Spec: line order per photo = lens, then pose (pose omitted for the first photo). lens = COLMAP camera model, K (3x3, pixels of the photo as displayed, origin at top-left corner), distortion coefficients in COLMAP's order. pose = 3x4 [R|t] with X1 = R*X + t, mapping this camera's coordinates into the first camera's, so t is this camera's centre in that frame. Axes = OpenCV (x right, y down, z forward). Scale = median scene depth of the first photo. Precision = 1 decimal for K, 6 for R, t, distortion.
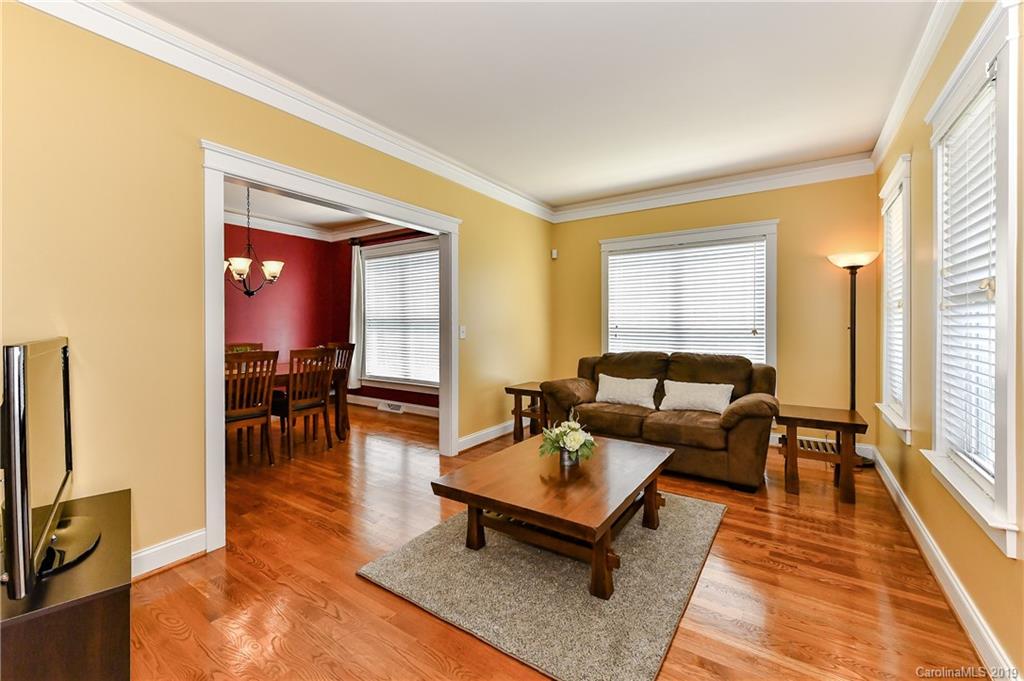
lens RADIAL K [[407.1, 0, 514.7], [0, 407.1, 332.7], [0, 0, 1]] dist [0.003751, -0.000602]
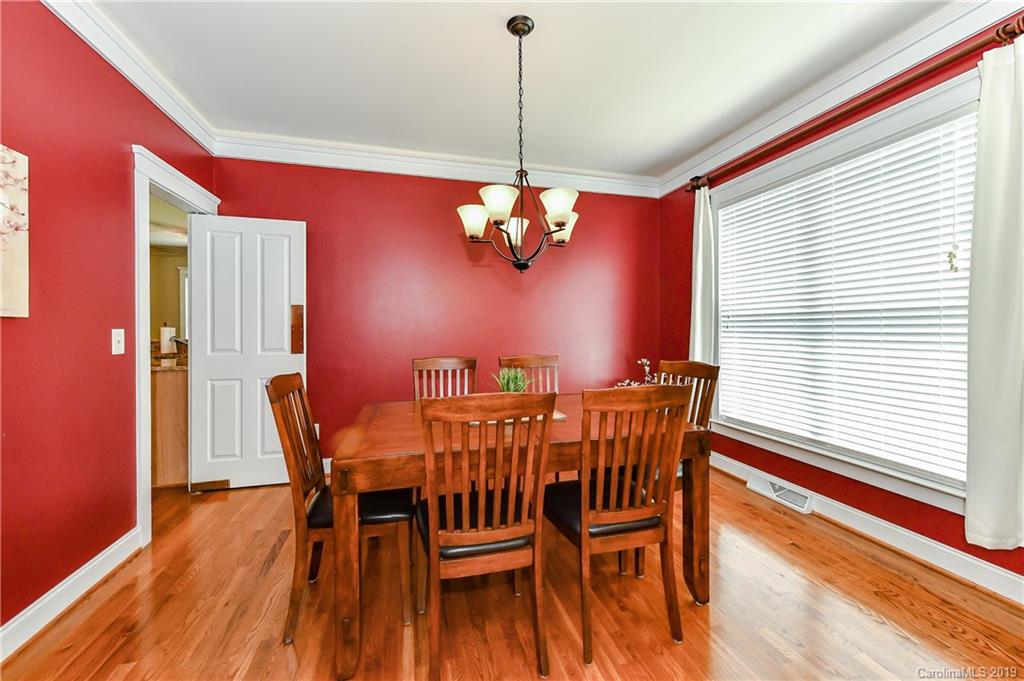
lens RADIAL K [[407.1, 0, 512.2], [0, 407.1, 337.9], [0, 0, 1]] dist [0.003751, -0.000602]
pose [[0.742635, 0.005227, -0.669676, -0.213732], [-0.004031, 0.999986, 0.003334, -0.003700], [0.669684, 0.000224, 0.742646, 0.417798]]
